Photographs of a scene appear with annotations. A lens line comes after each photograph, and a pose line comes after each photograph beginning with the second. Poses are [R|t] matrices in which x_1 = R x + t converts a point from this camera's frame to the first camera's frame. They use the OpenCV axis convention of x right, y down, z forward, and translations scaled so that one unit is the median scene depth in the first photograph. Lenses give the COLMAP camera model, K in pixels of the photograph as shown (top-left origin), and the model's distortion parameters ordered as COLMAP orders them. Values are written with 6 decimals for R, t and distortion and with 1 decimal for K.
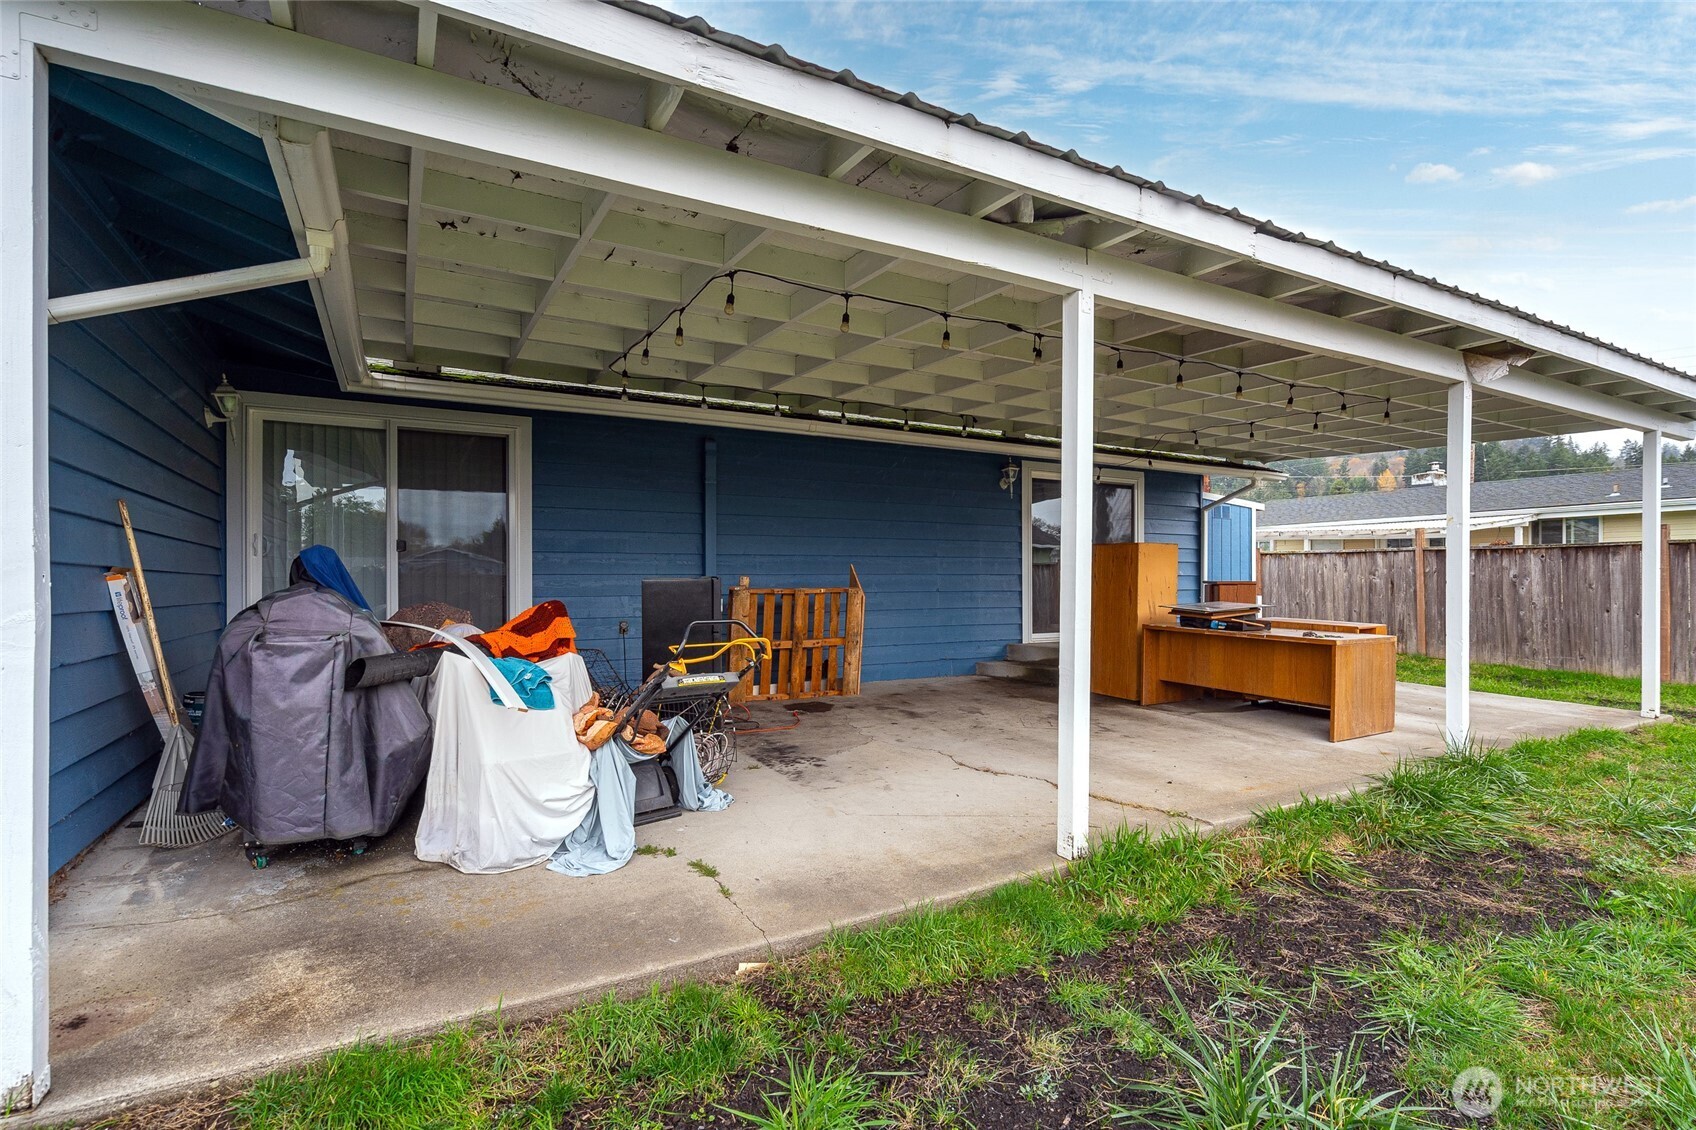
lens RADIAL K [[777.1, 0, 862.7], [0, 777.1, 575.6], [0, 0, 1]] dist [-0.000005, 0.000315]
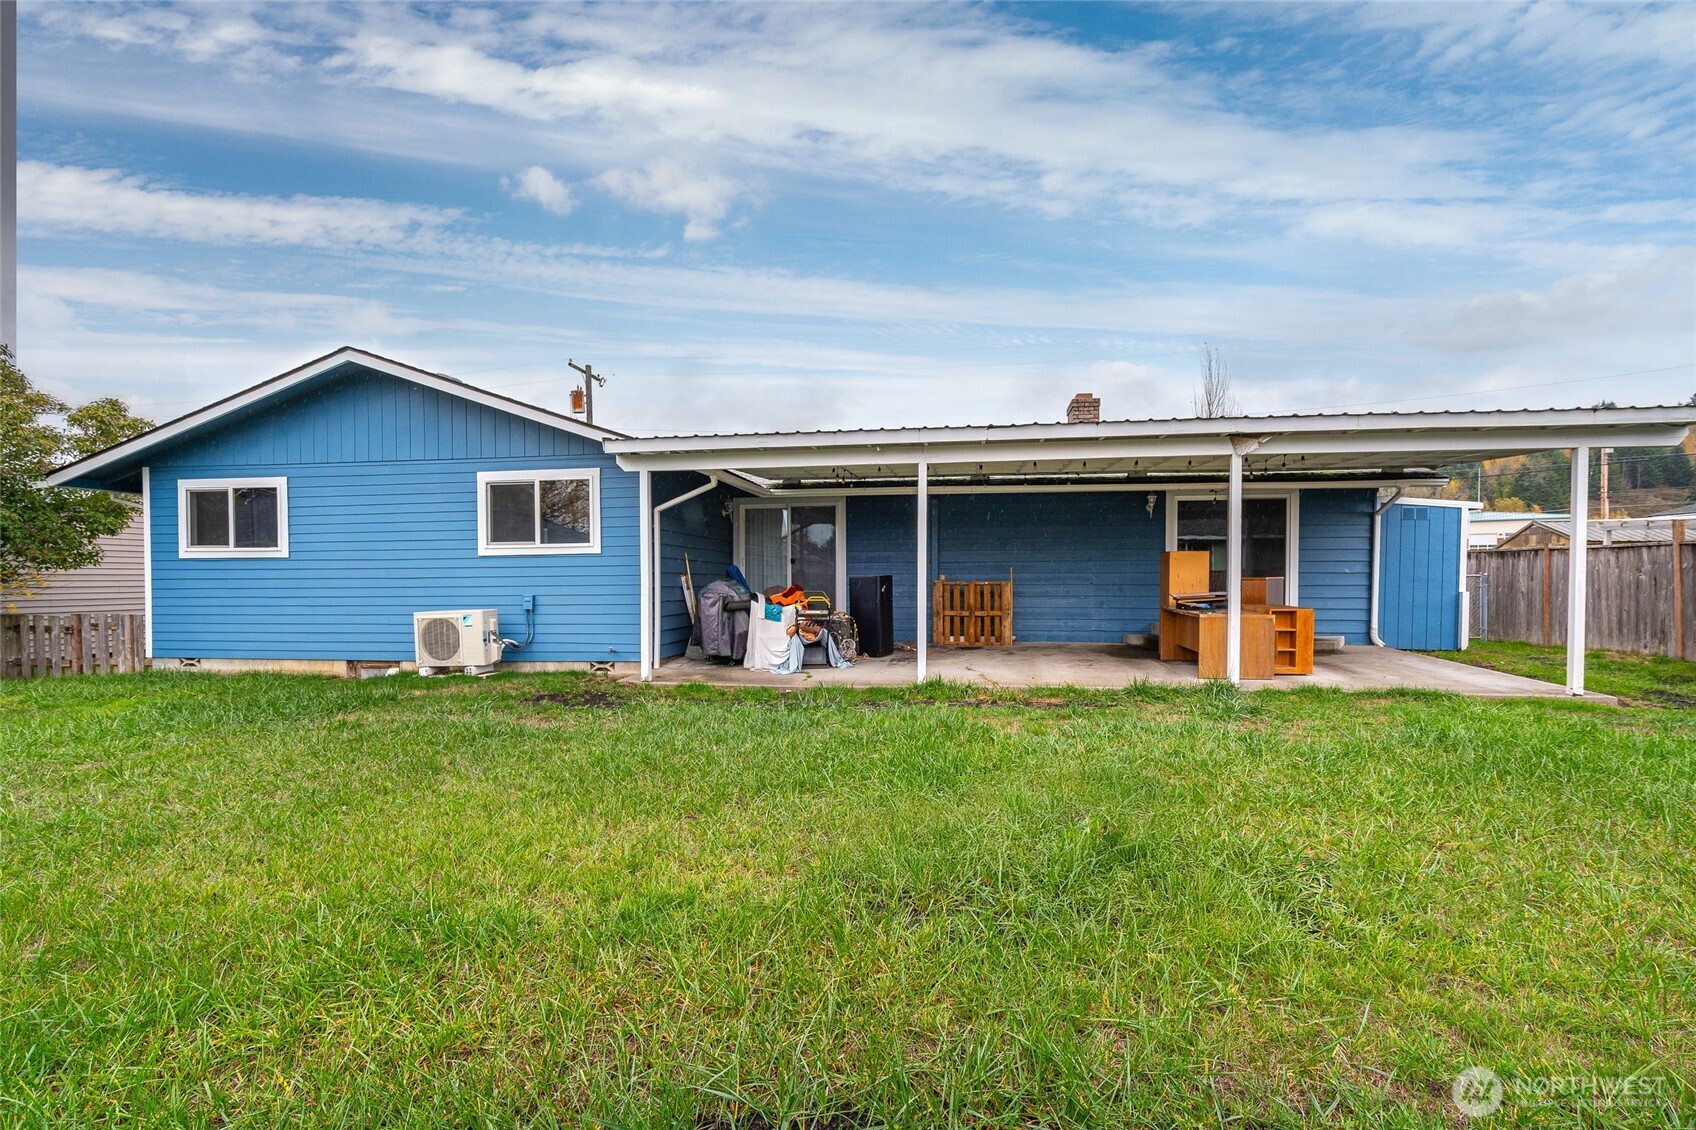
lens RADIAL K [[777.1, 0, 843.6], [0, 777.1, 574.1], [0, 0, 1]] dist [-0.000005, 0.000315]
pose [[0.775868, -0.002982, -0.630889, 0.833383], [0.004147, 0.999991, 0.000374, -0.002385], [0.630882, -0.002906, 0.775873, -0.563657]]
